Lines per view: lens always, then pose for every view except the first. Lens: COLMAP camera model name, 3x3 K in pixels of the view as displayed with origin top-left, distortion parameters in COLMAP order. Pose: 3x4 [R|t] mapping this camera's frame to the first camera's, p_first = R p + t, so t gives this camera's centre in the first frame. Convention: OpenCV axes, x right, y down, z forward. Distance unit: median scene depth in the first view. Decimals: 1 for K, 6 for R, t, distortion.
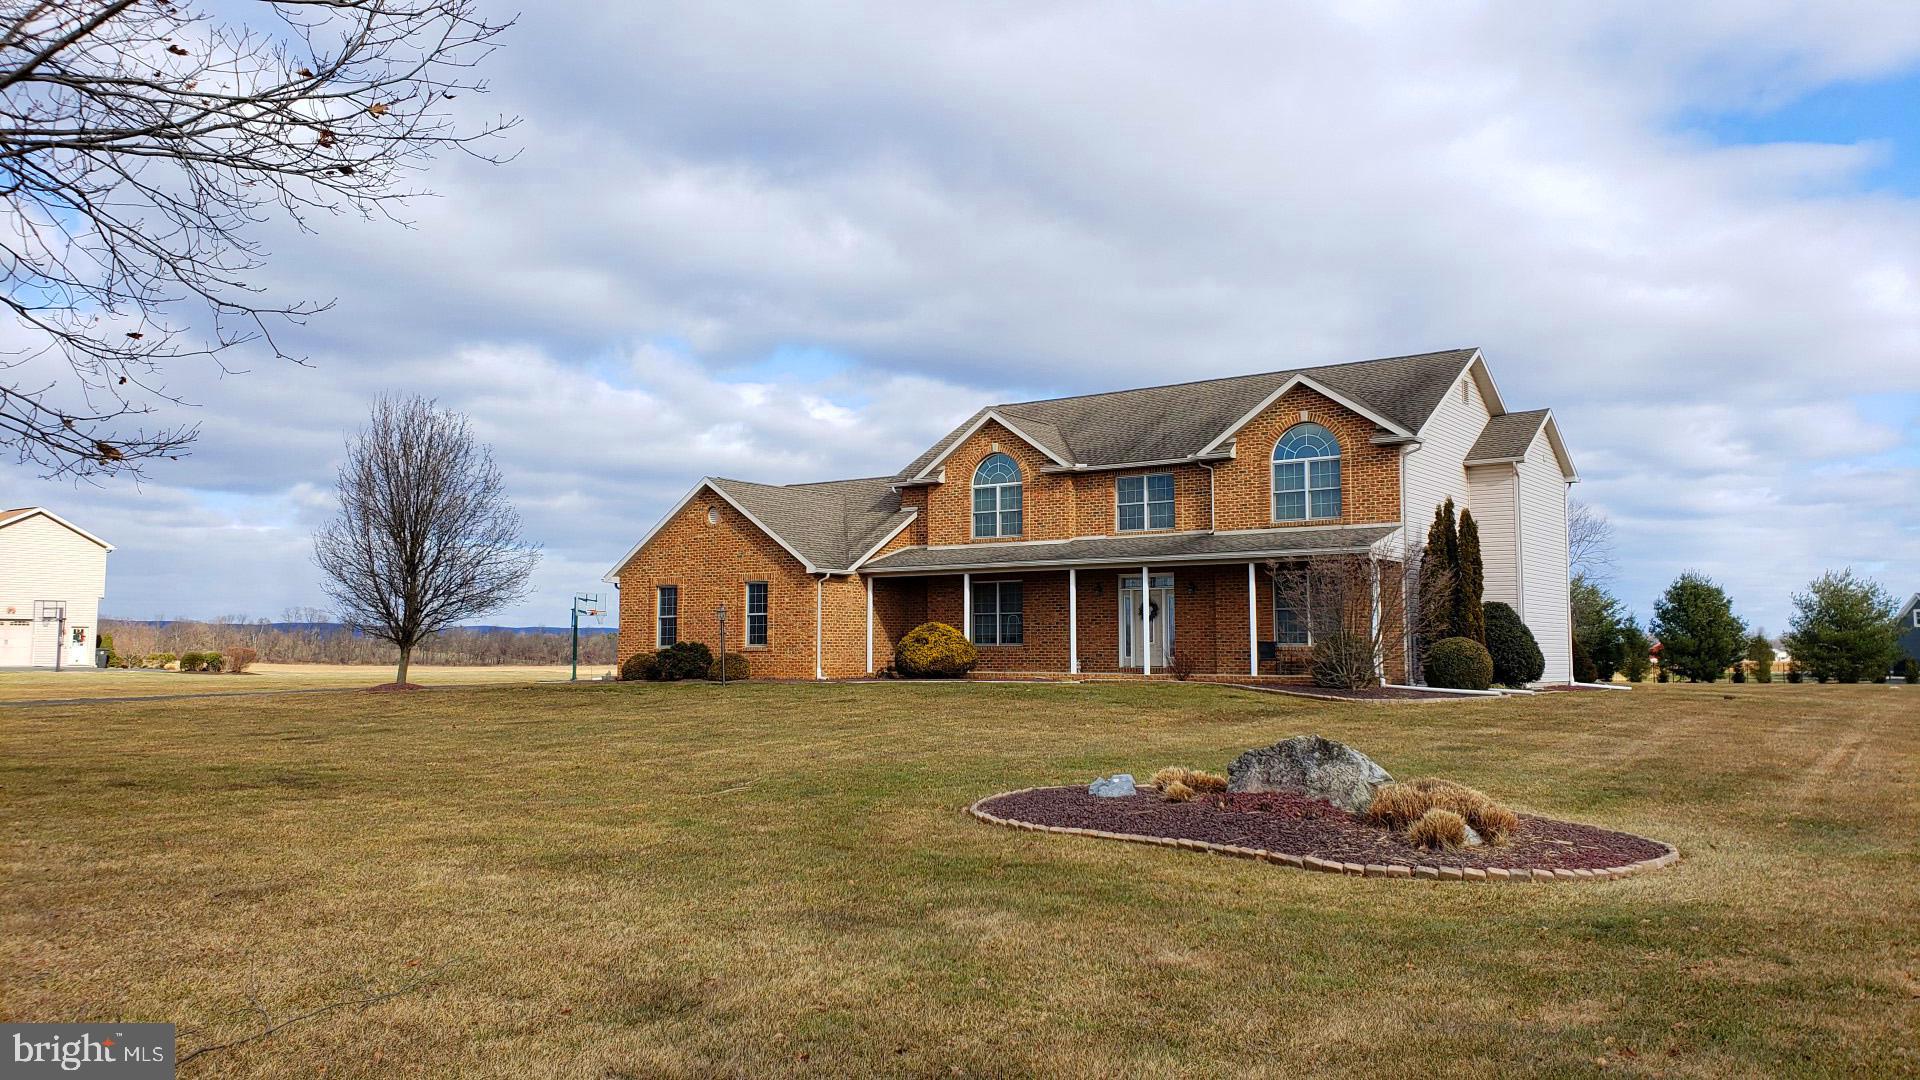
lens RADIAL K [[1503.9, 0, 963.8], [0, 1503.9, 566.8], [0, 0, 1]] dist [0.202292, -0.662044]
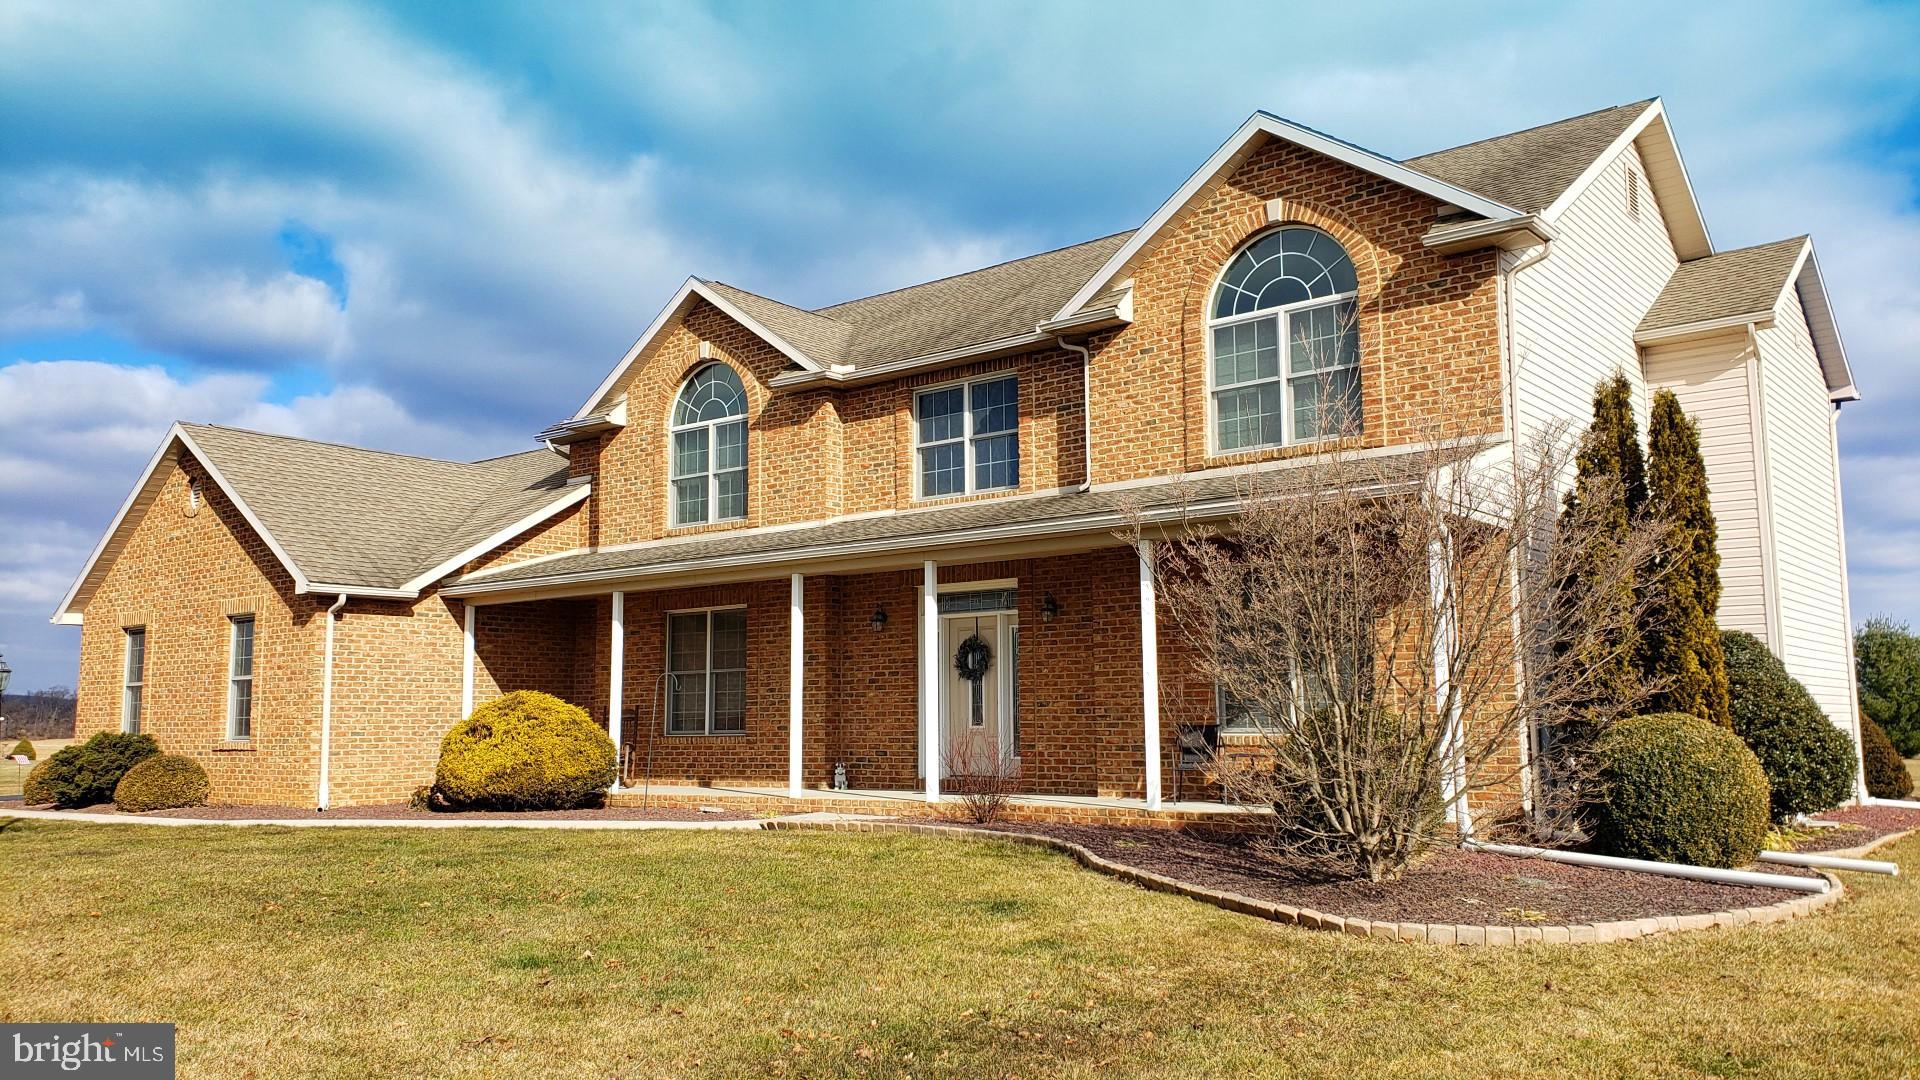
lens RADIAL K [[1503.9, 0, 963.8], [0, 1503.9, 566.8], [0, 0, 1]] dist [0.202292, -0.662044]
pose [[0.997939, -0.013416, -0.062754, 0.147426], [0.010329, 0.998732, -0.049263, 0.022390], [0.063336, 0.048513, 0.996812, 0.513279]]
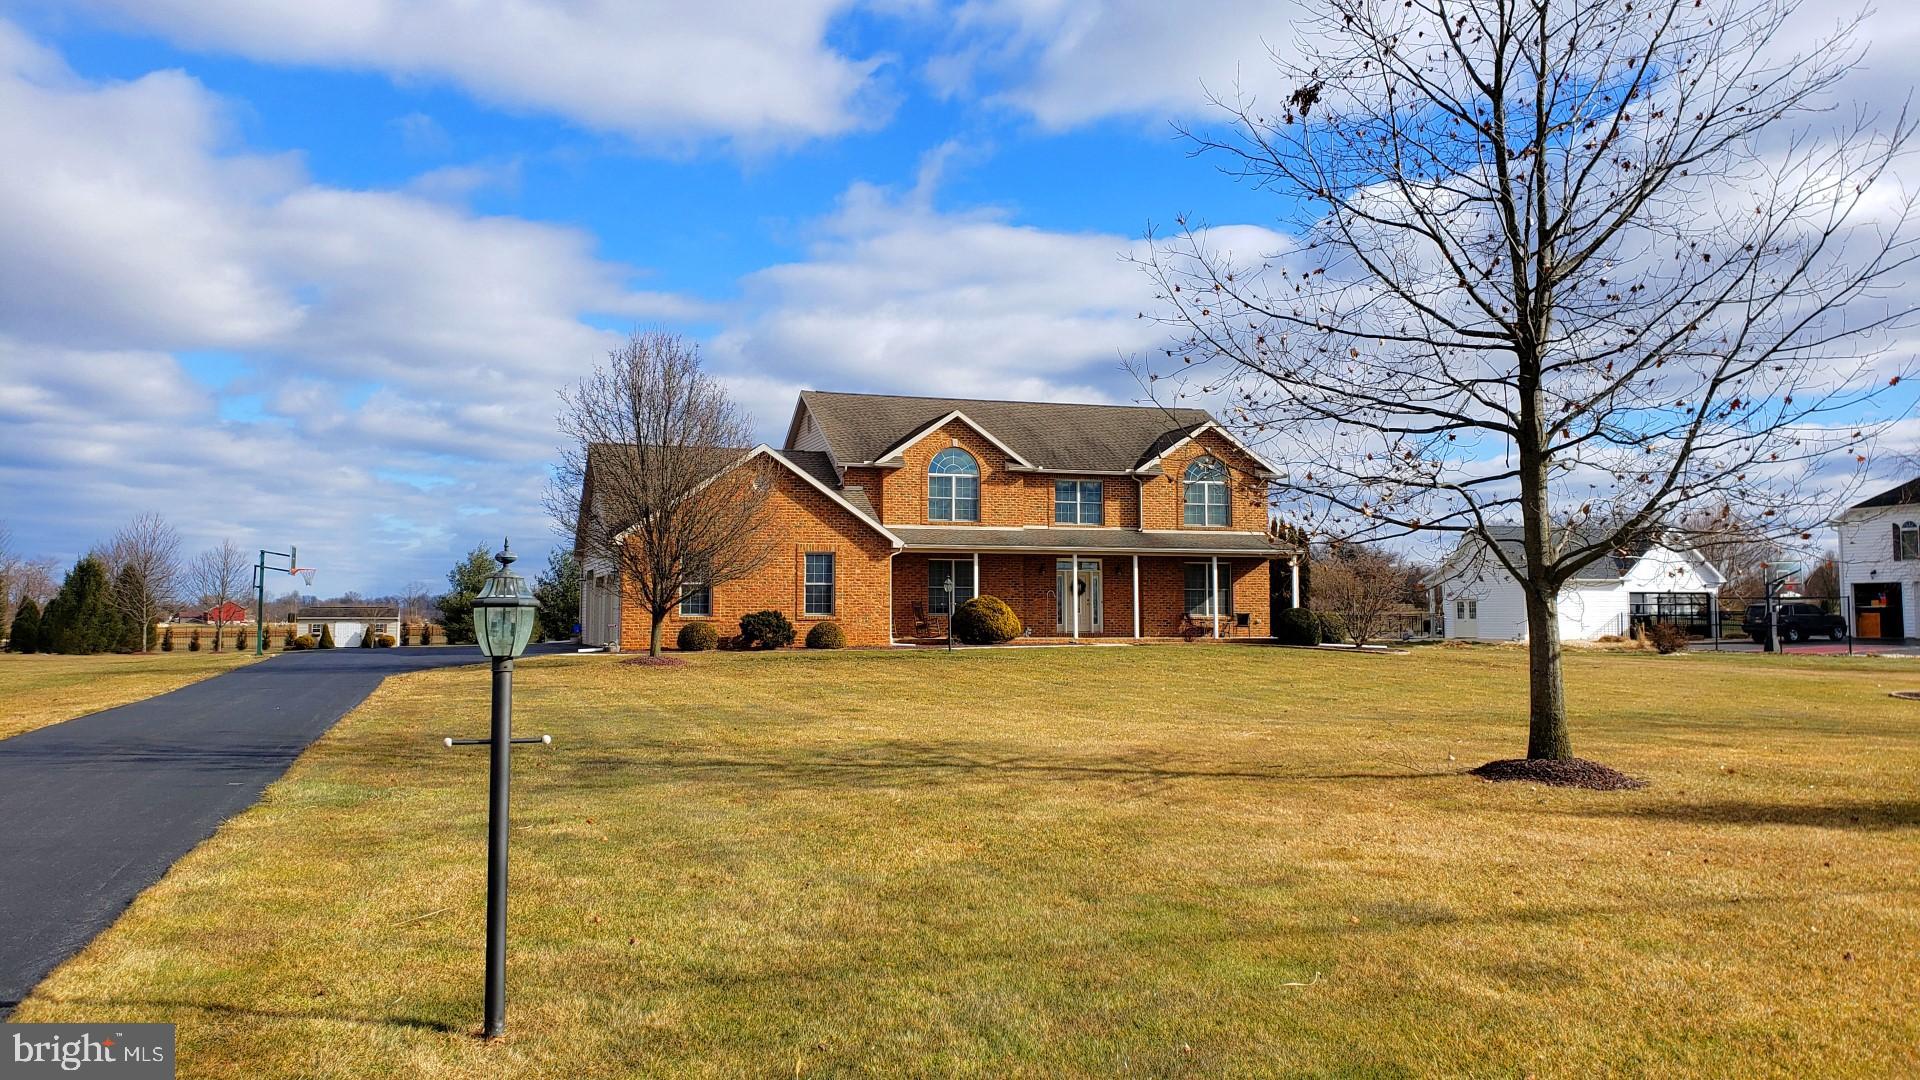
lens RADIAL K [[1503.9, 0, 963.8], [0, 1503.9, 566.8], [0, 0, 1]] dist [0.202292, -0.662044]
pose [[0.587176, 0.028988, 0.808940, -0.941309], [-0.046206, 0.998929, -0.002258, 0.018254], [-0.808140, -0.036052, 0.587887, 0.330917]]
